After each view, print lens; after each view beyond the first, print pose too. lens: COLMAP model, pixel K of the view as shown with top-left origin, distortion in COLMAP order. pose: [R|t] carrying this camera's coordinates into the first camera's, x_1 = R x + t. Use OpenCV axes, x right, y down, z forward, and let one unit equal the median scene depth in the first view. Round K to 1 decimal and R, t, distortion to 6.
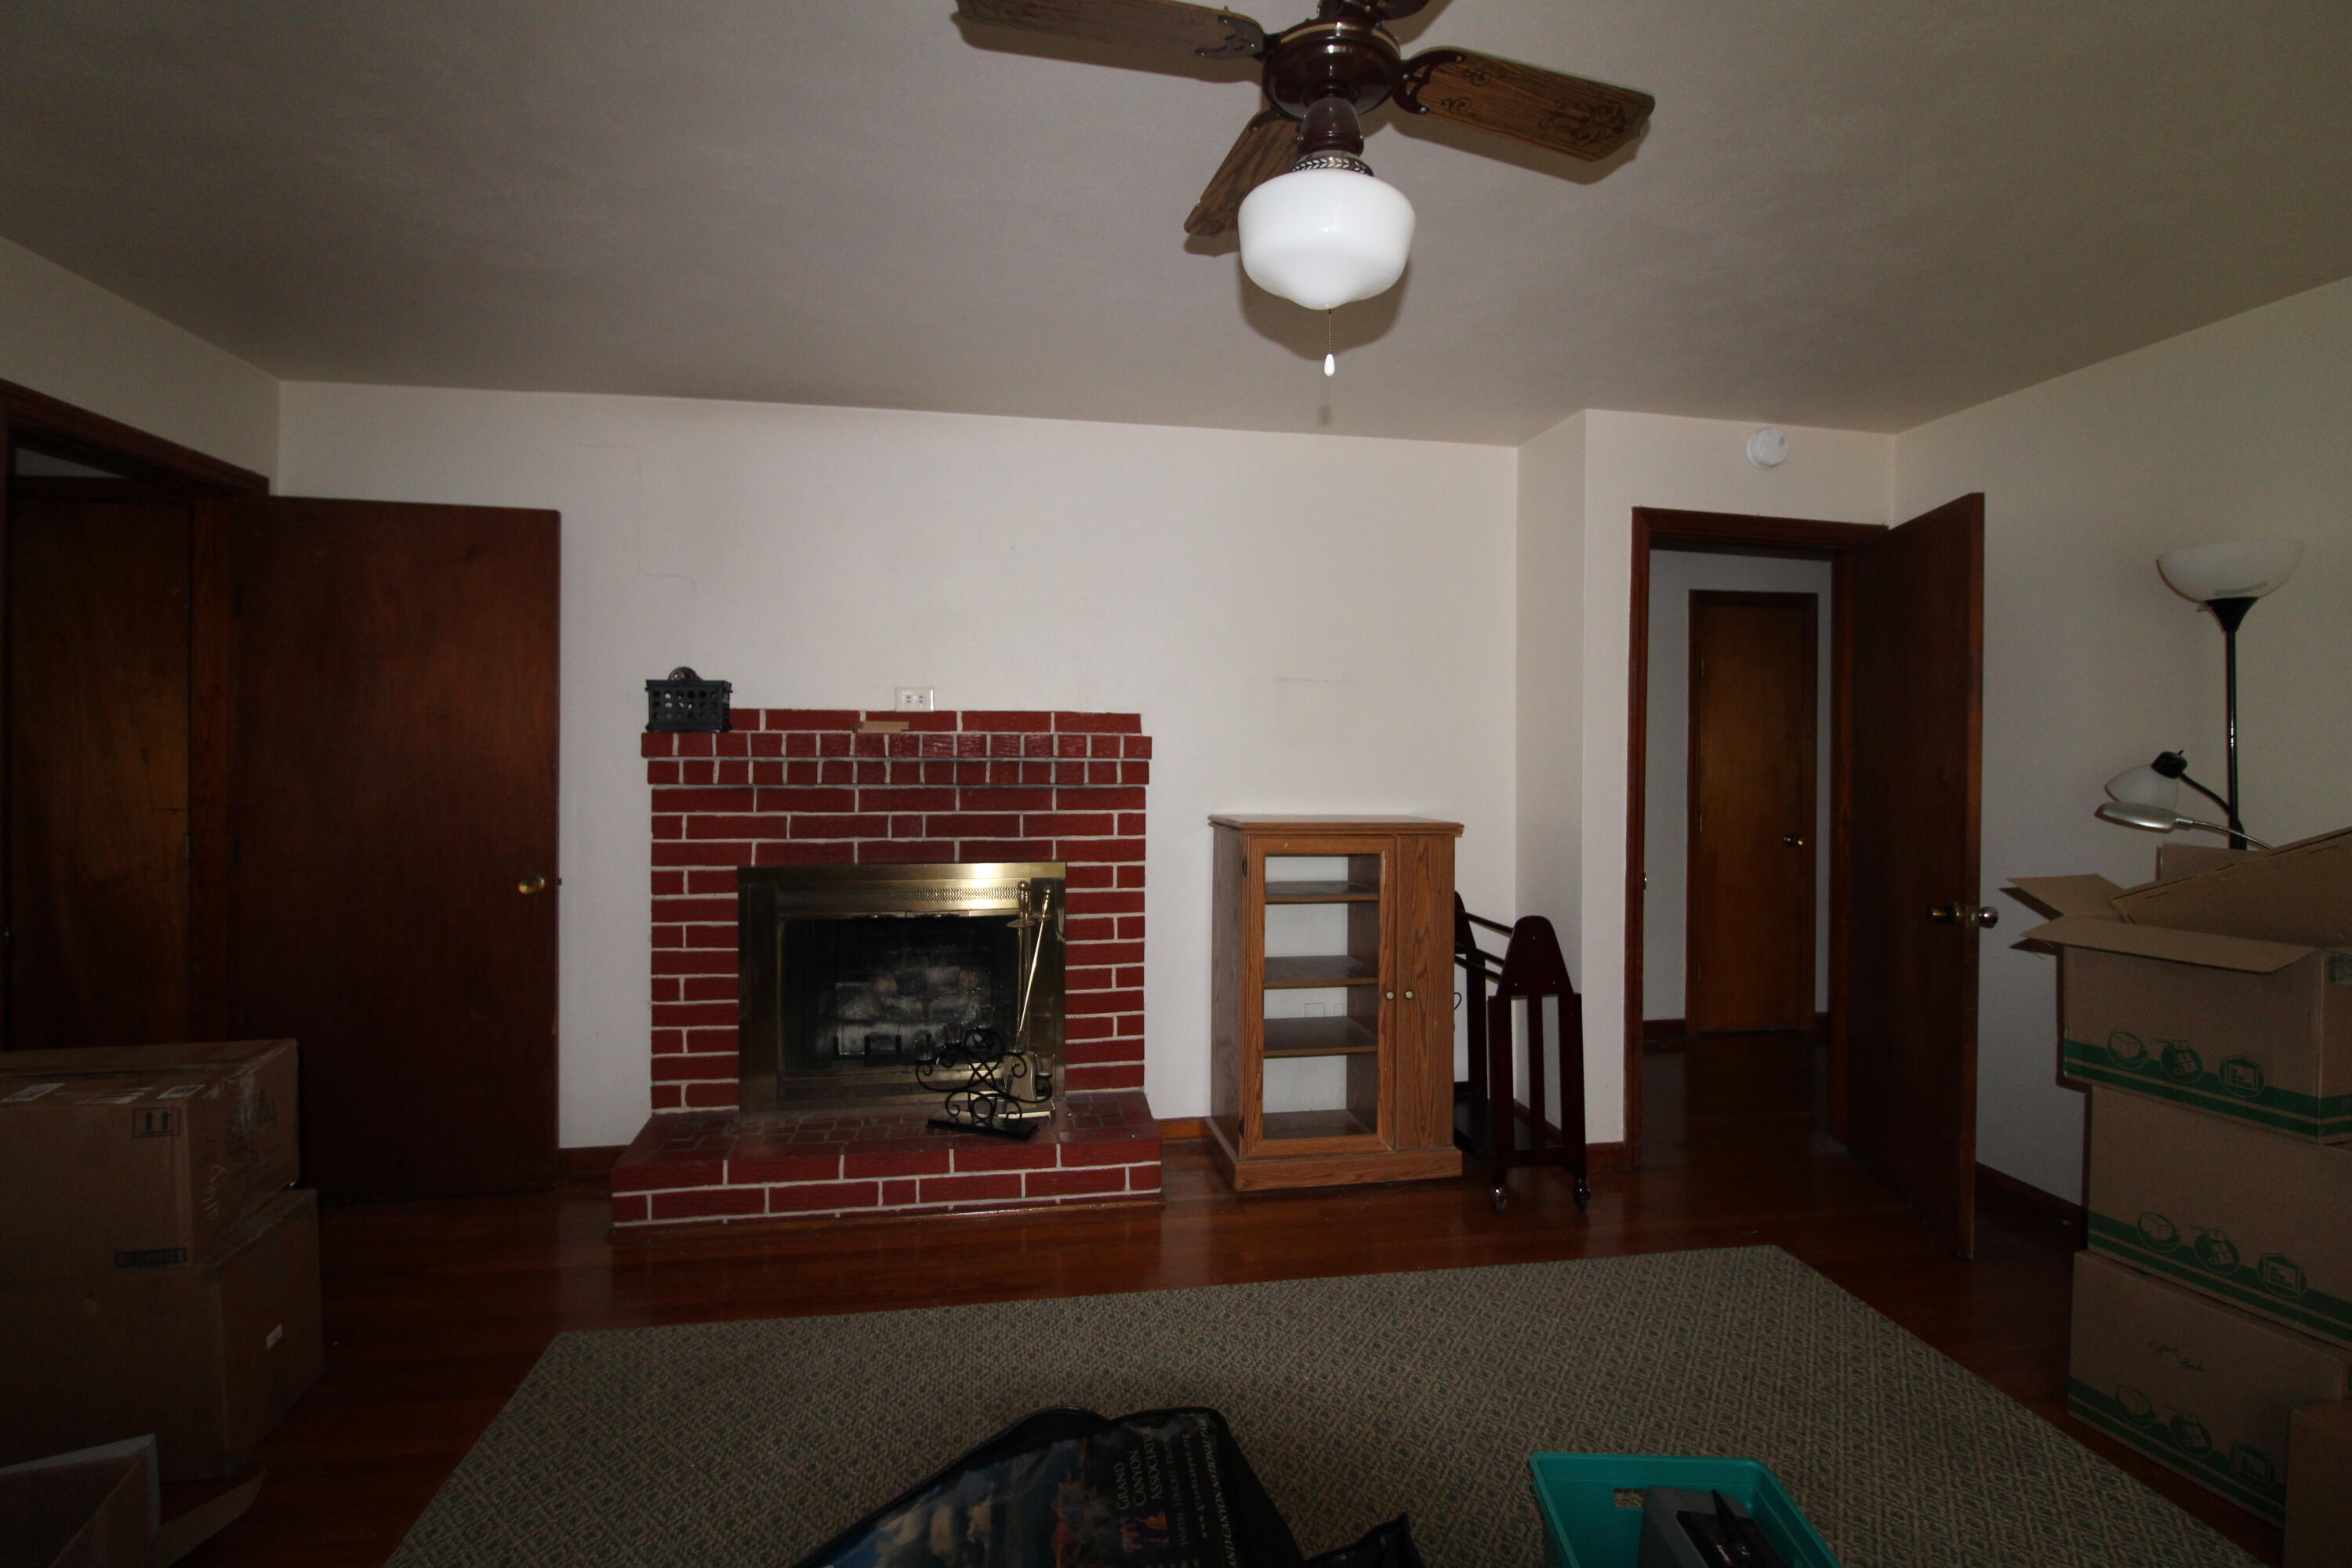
lens RADIAL K [[1083.0, 0, 1180.8], [0, 1083.0, 746.5], [0, 0, 1]] dist [0.001326, -0.014192]
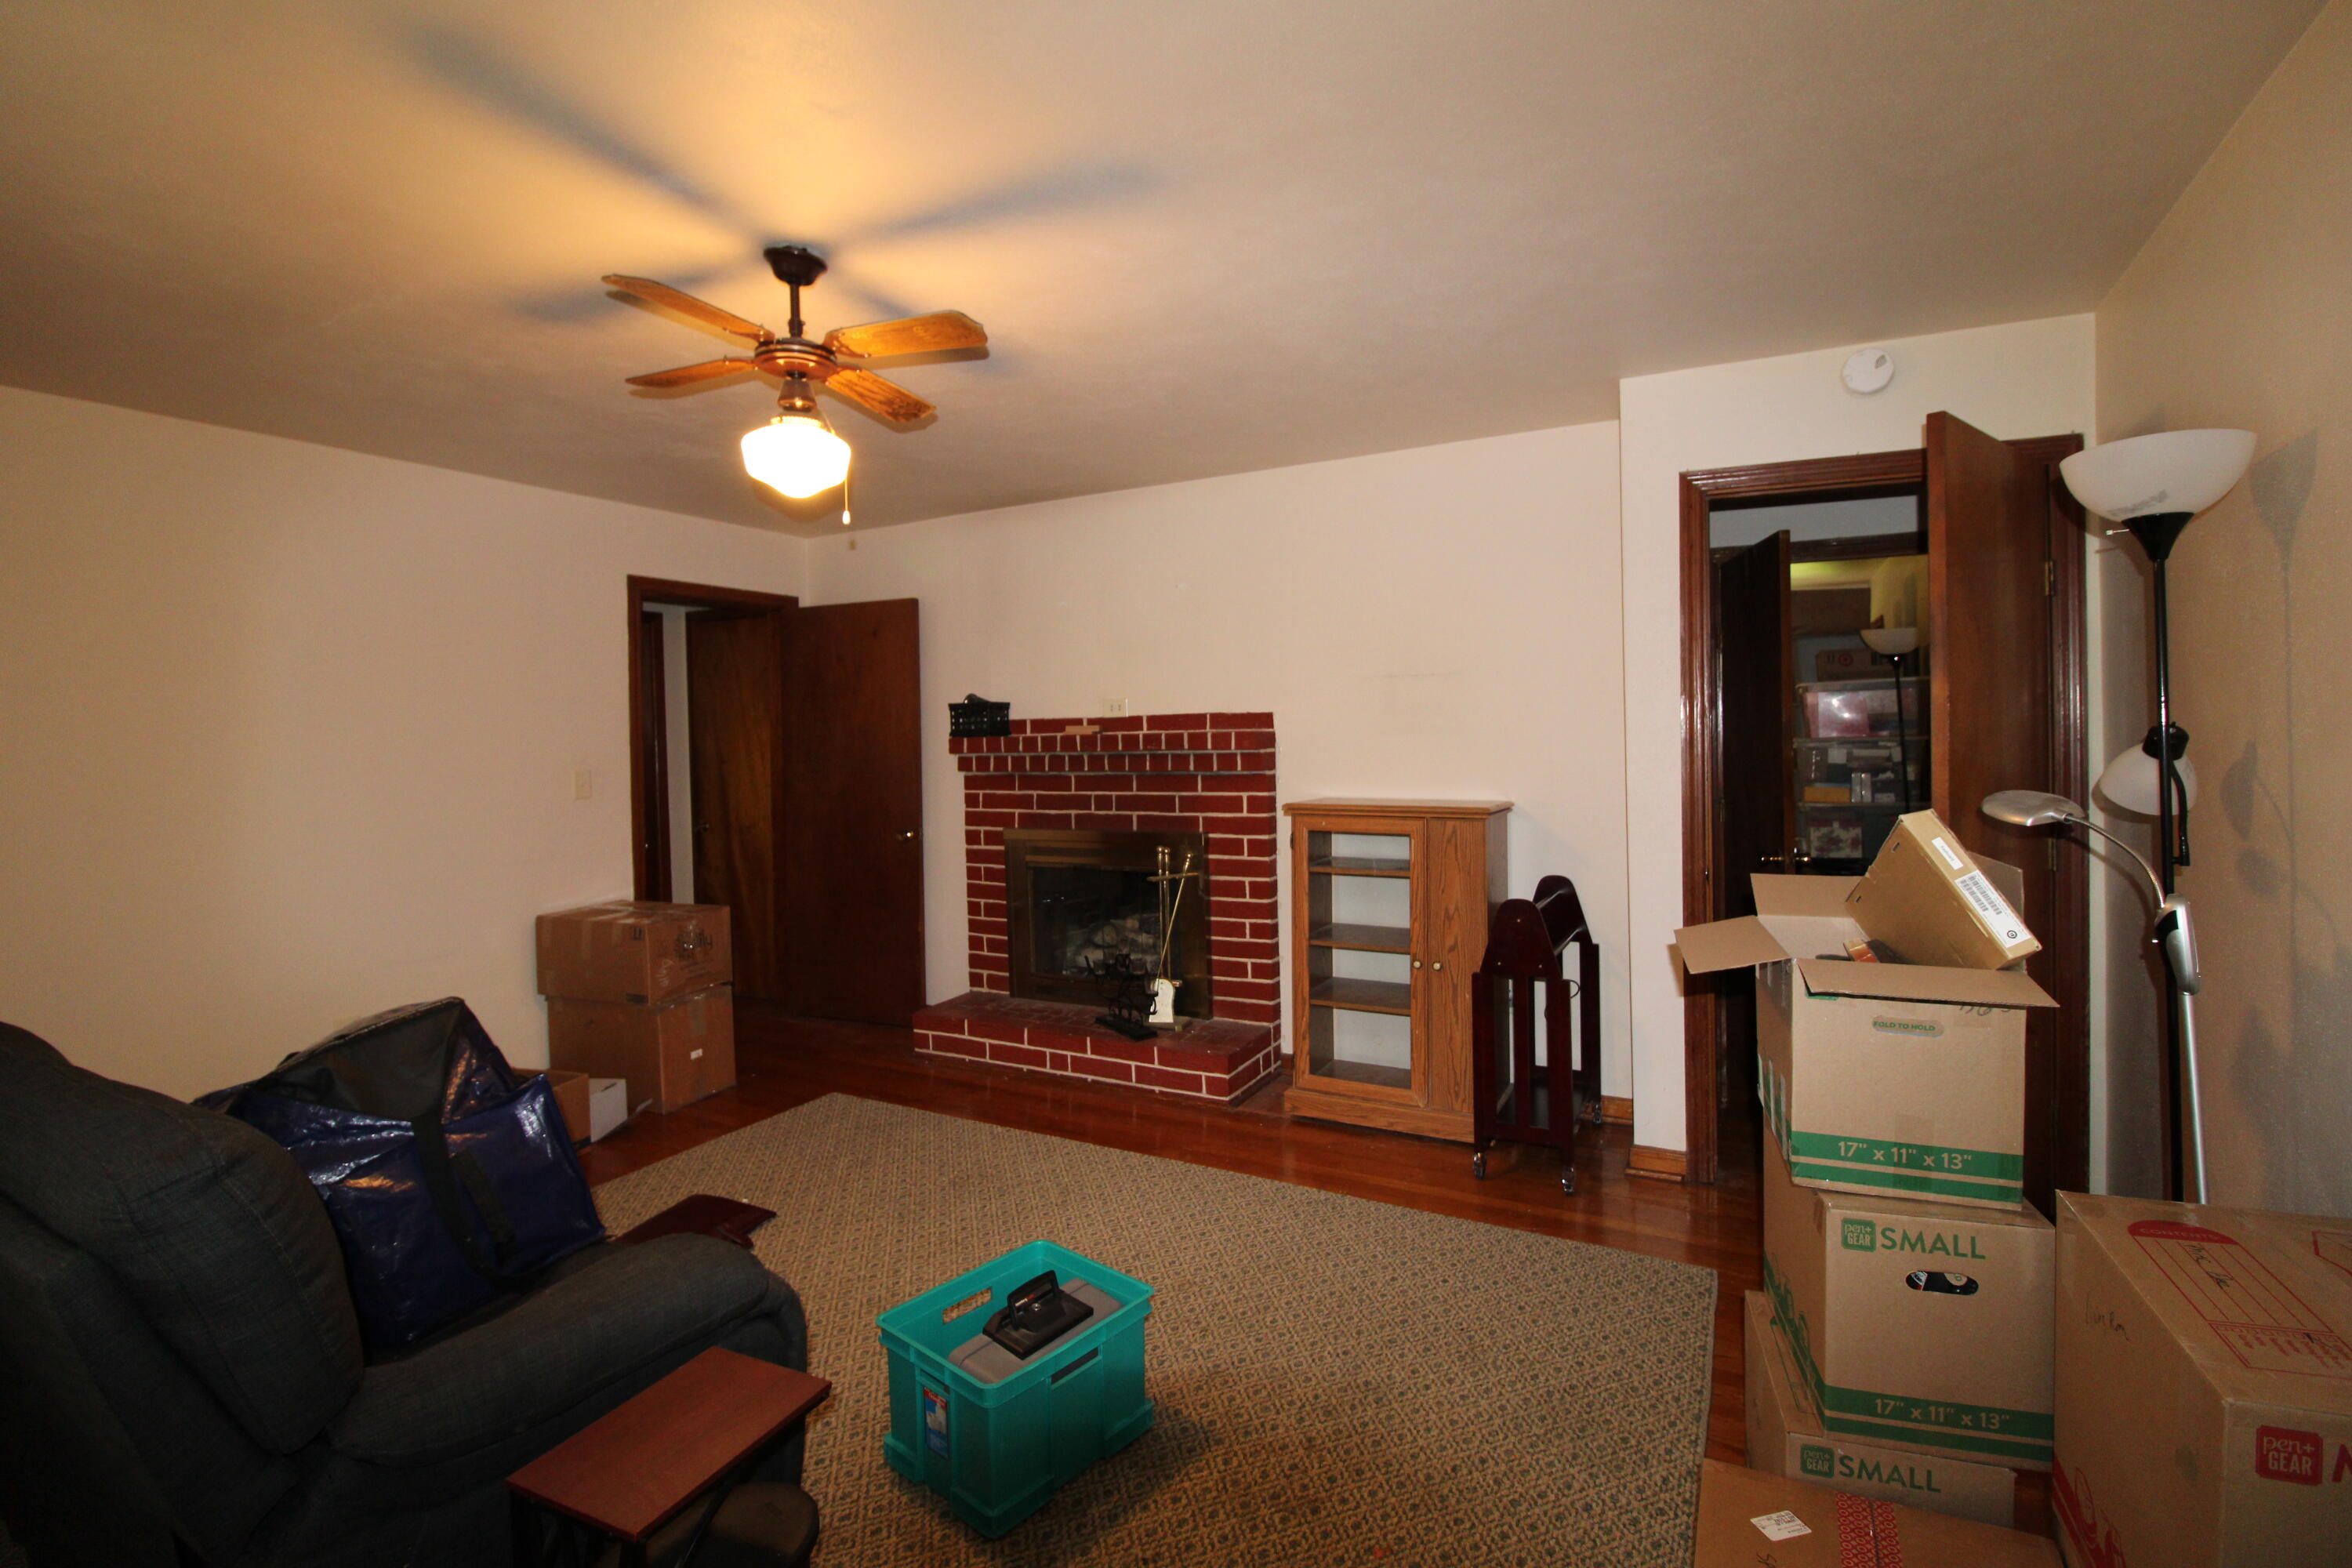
lens RADIAL K [[1083.0, 0, 1180.8], [0, 1083.0, 746.5], [0, 0, 1]] dist [0.001326, -0.014192]
pose [[0.785421, -0.016159, -0.618751, 0.664579], [0.022599, 0.999741, 0.002578, 0.002378], [0.618549, -0.016008, 0.785583, 0.000108]]
